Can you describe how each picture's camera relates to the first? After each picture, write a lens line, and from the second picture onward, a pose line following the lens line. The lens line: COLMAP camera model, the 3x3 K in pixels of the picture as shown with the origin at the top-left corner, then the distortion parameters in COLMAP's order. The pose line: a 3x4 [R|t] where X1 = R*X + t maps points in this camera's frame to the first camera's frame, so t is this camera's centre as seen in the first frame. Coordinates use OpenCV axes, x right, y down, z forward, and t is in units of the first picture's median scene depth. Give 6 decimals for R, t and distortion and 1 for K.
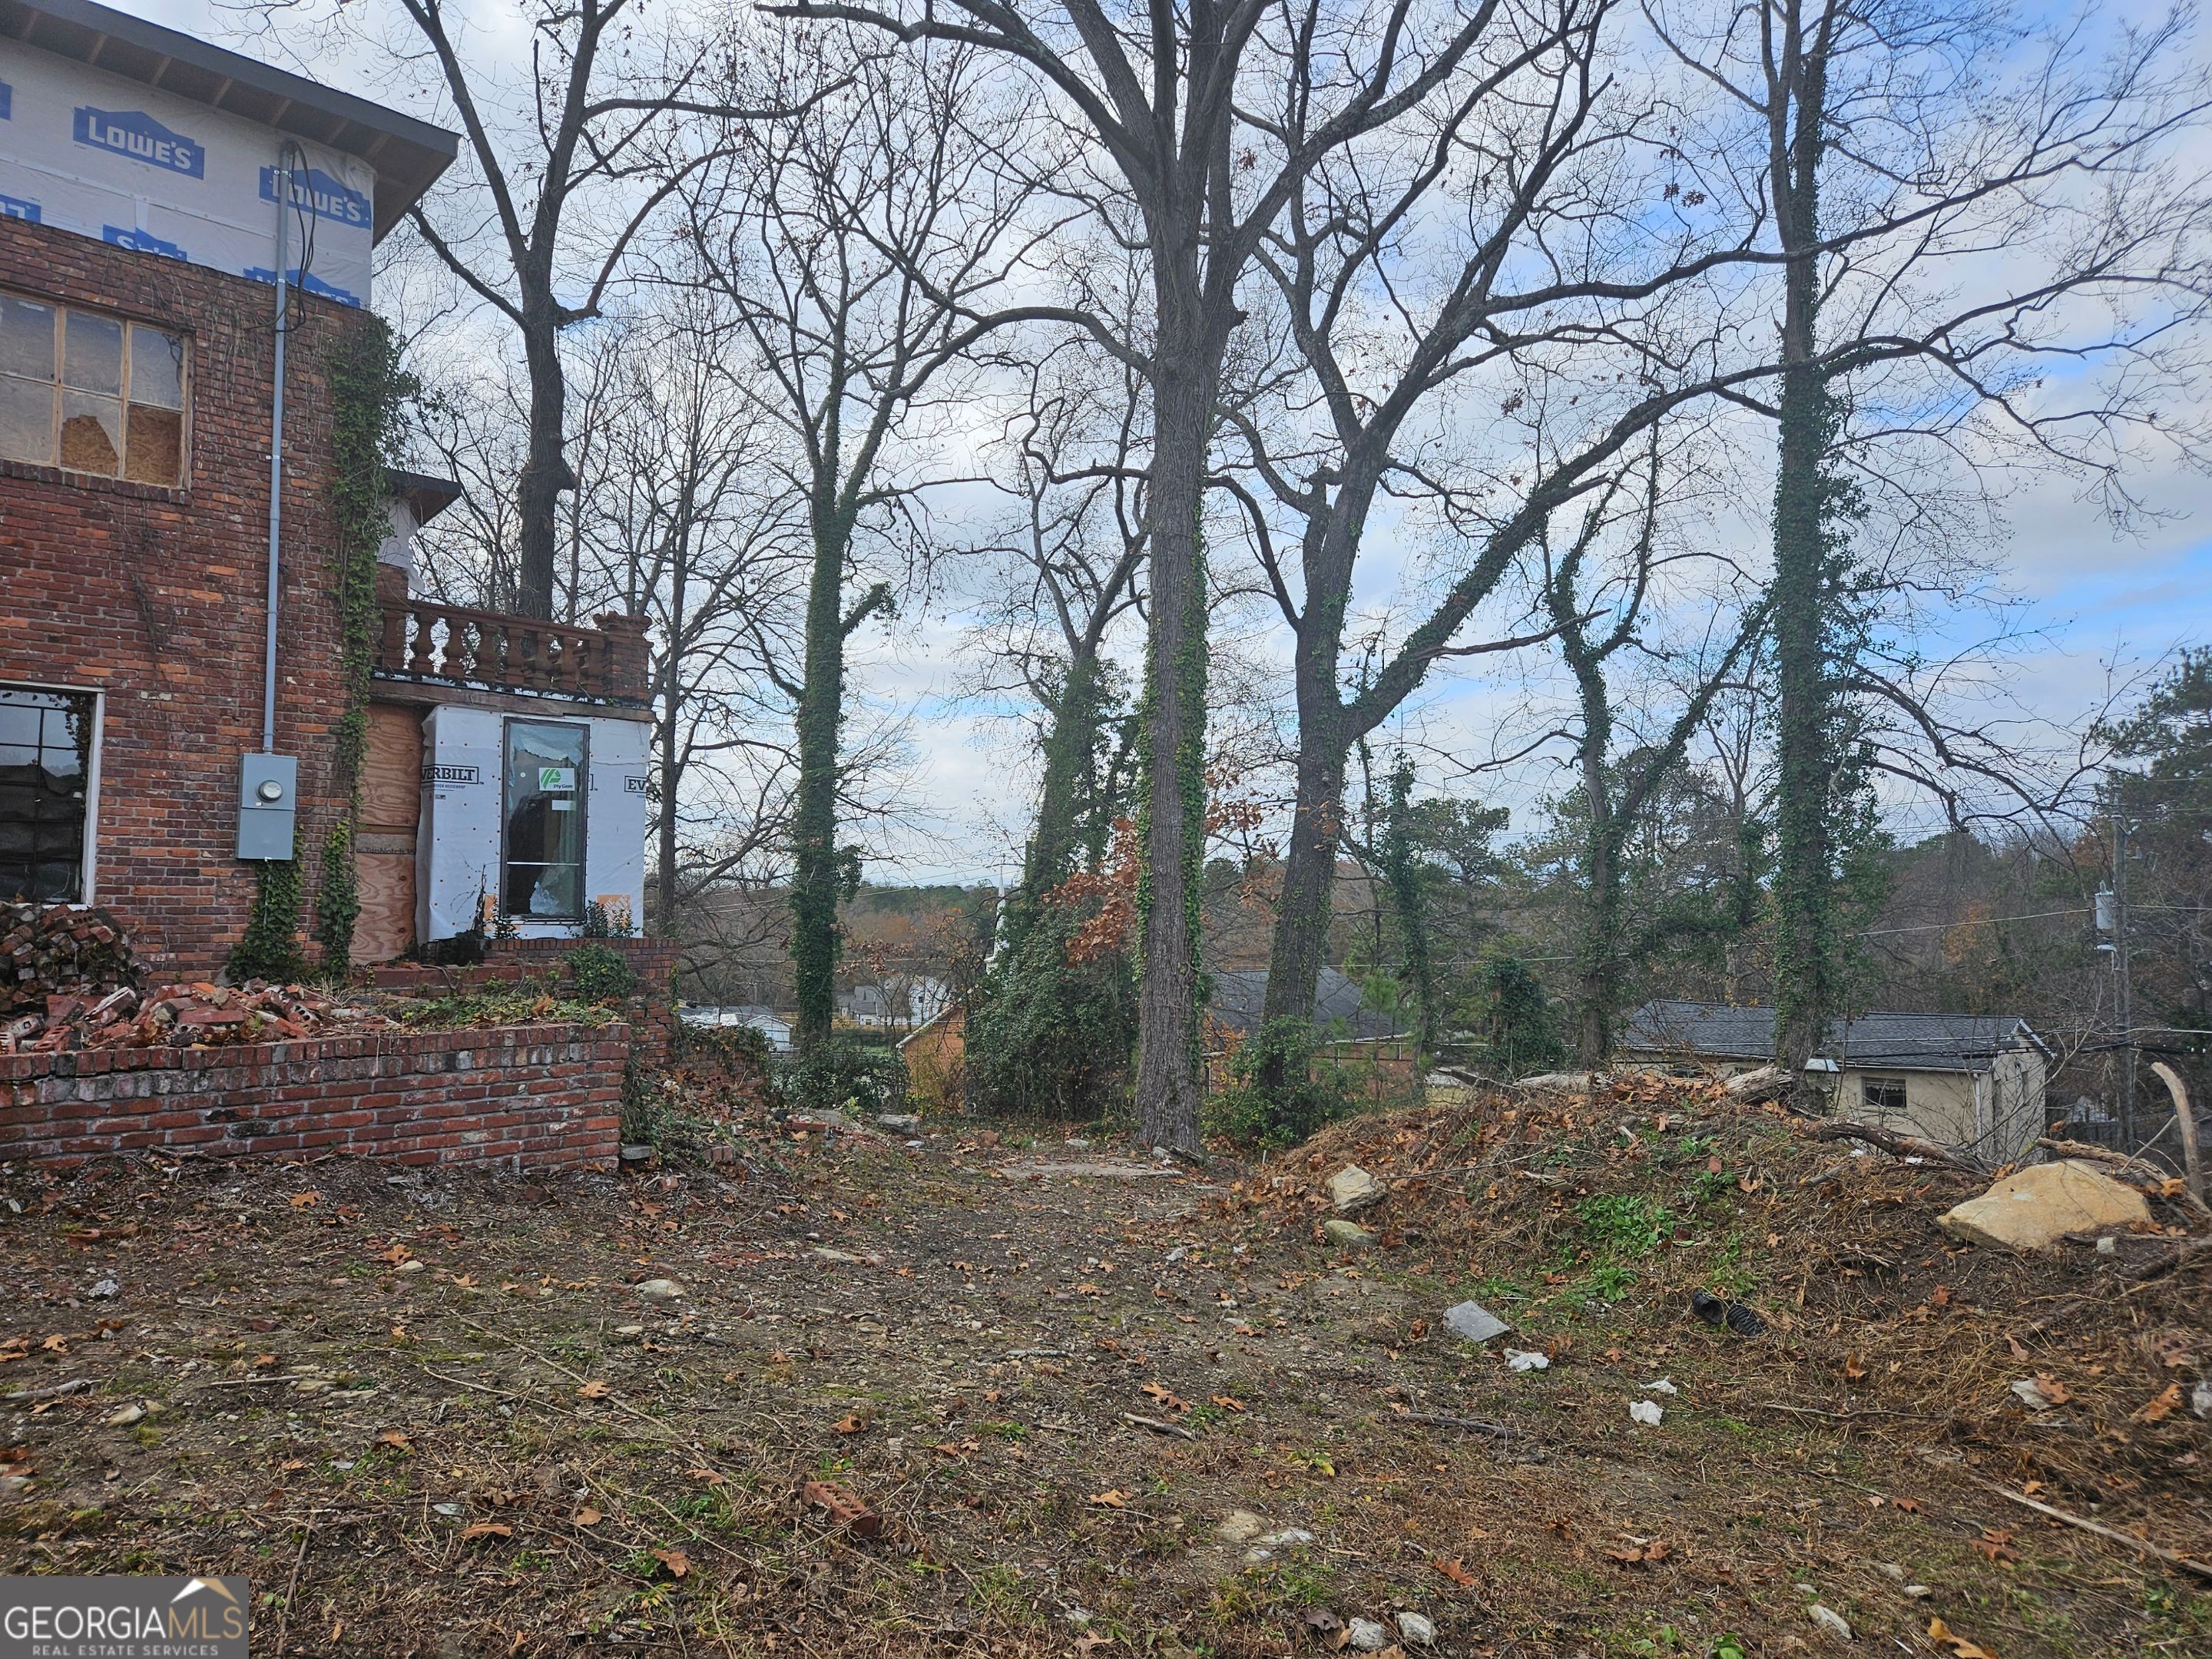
lens RADIAL K [[1467.1, 0, 1114.1], [0, 1467.1, 824.4], [0, 0, 1]] dist [0.091218, -0.076346]
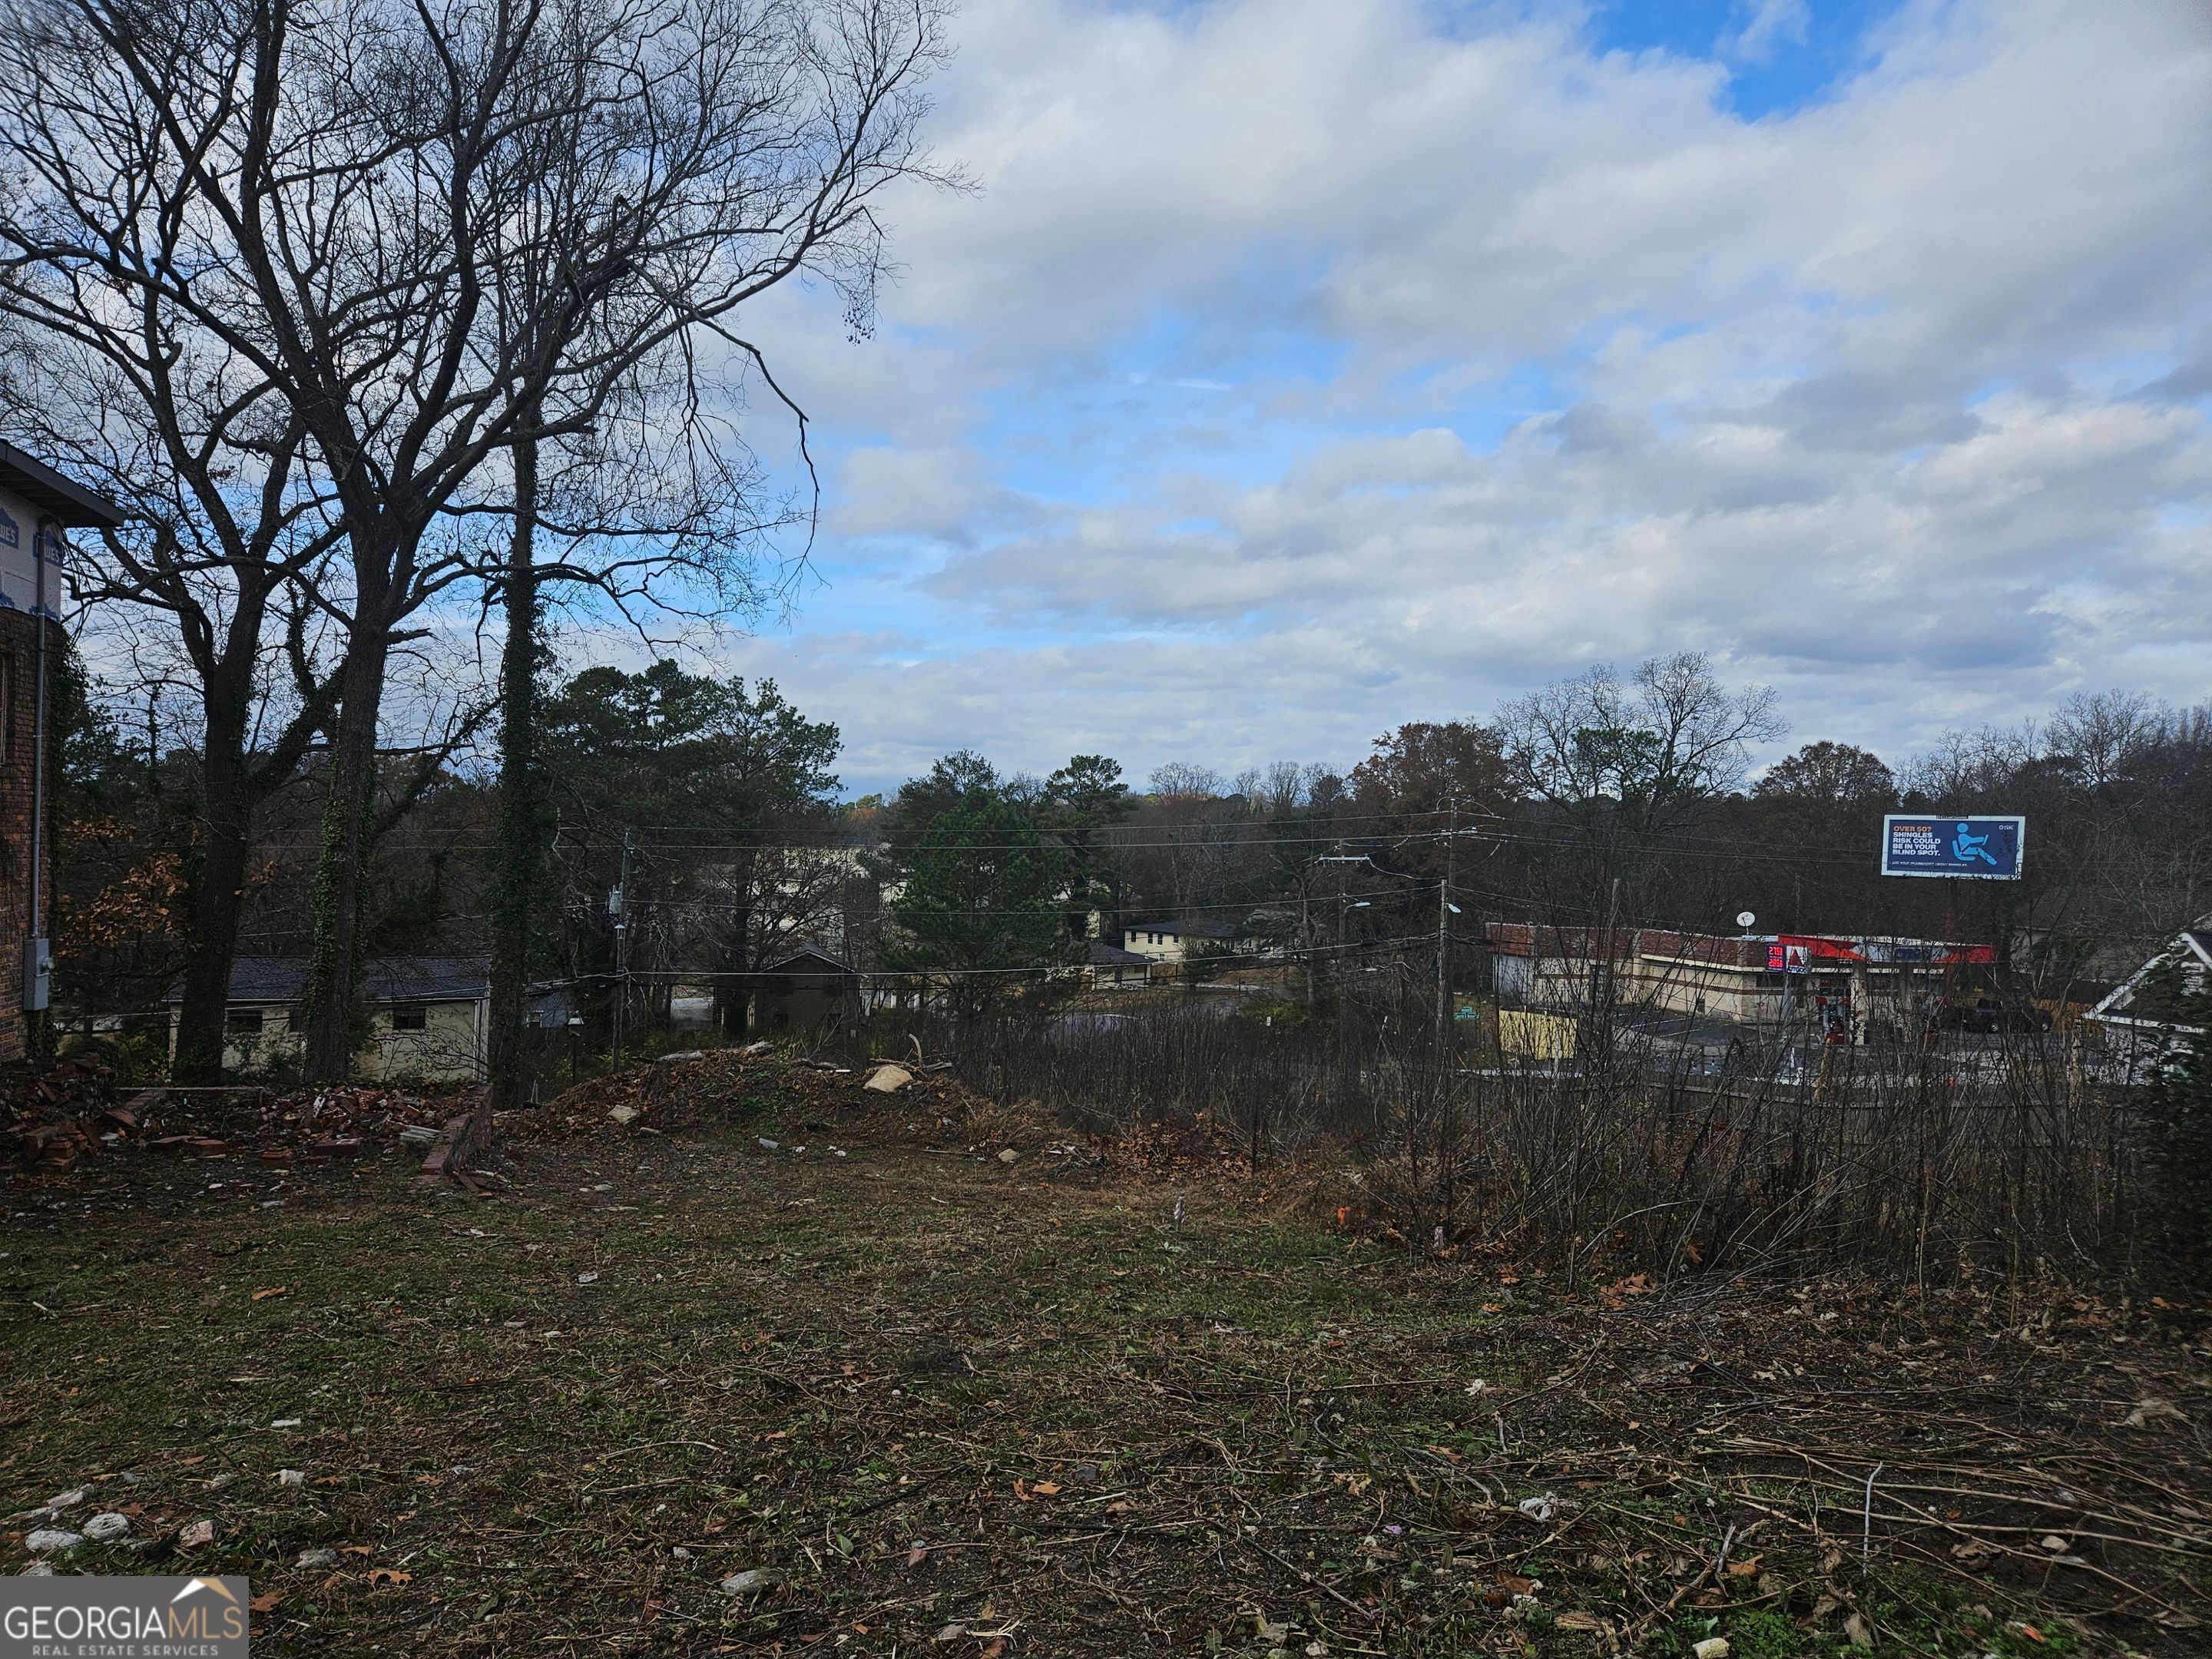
lens RADIAL K [[1472.8, 0, 1085.0], [0, 1472.8, 866.9], [0, 0, 1]] dist [0.077983, -0.069320]
pose [[0.485899, -0.002469, 0.874011, -1.373599], [-0.083669, 0.995272, 0.049326, -0.280637], [-0.870001, -0.097095, 0.483395, -0.627417]]
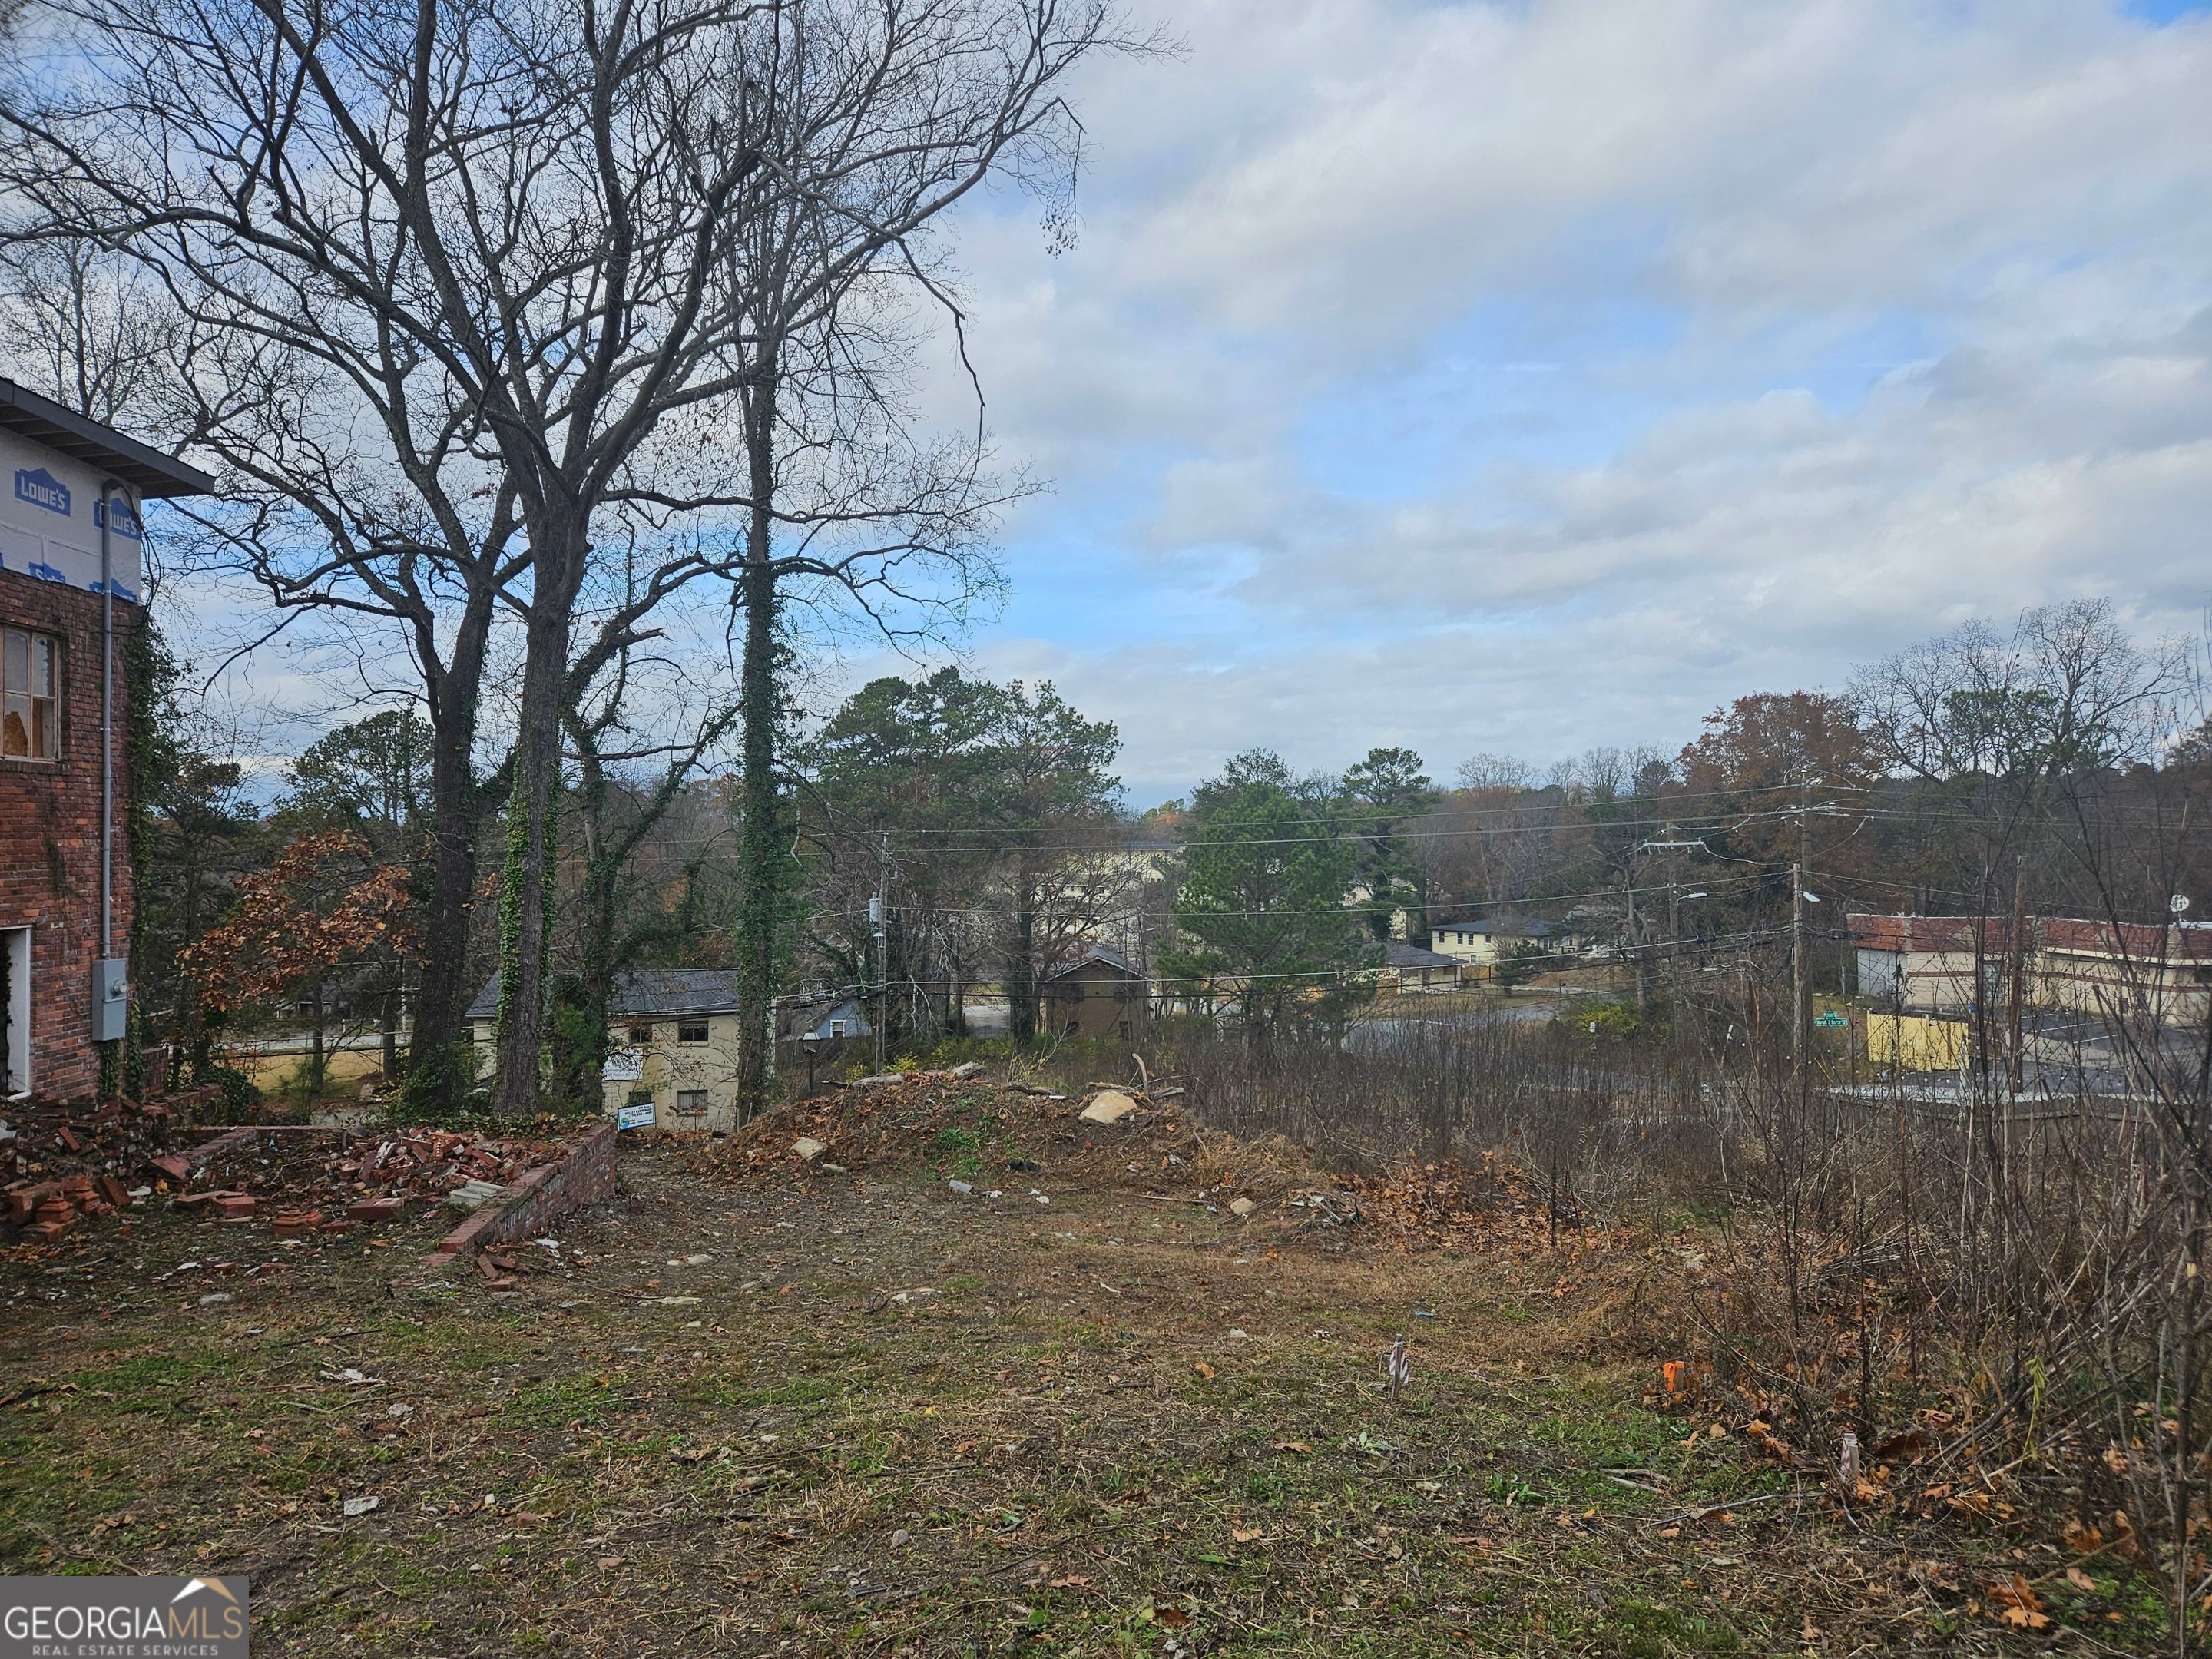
lens RADIAL K [[1471.2, 0, 1120.2], [0, 1471.2, 835.1], [0, 0, 1]] dist [0.082183, -0.072209]
pose [[0.637615, 0.000957, 0.770354, -1.020201], [-0.046782, 0.998202, 0.037481, -0.247174], [-0.768933, -0.059938, 0.636513, -0.517688]]
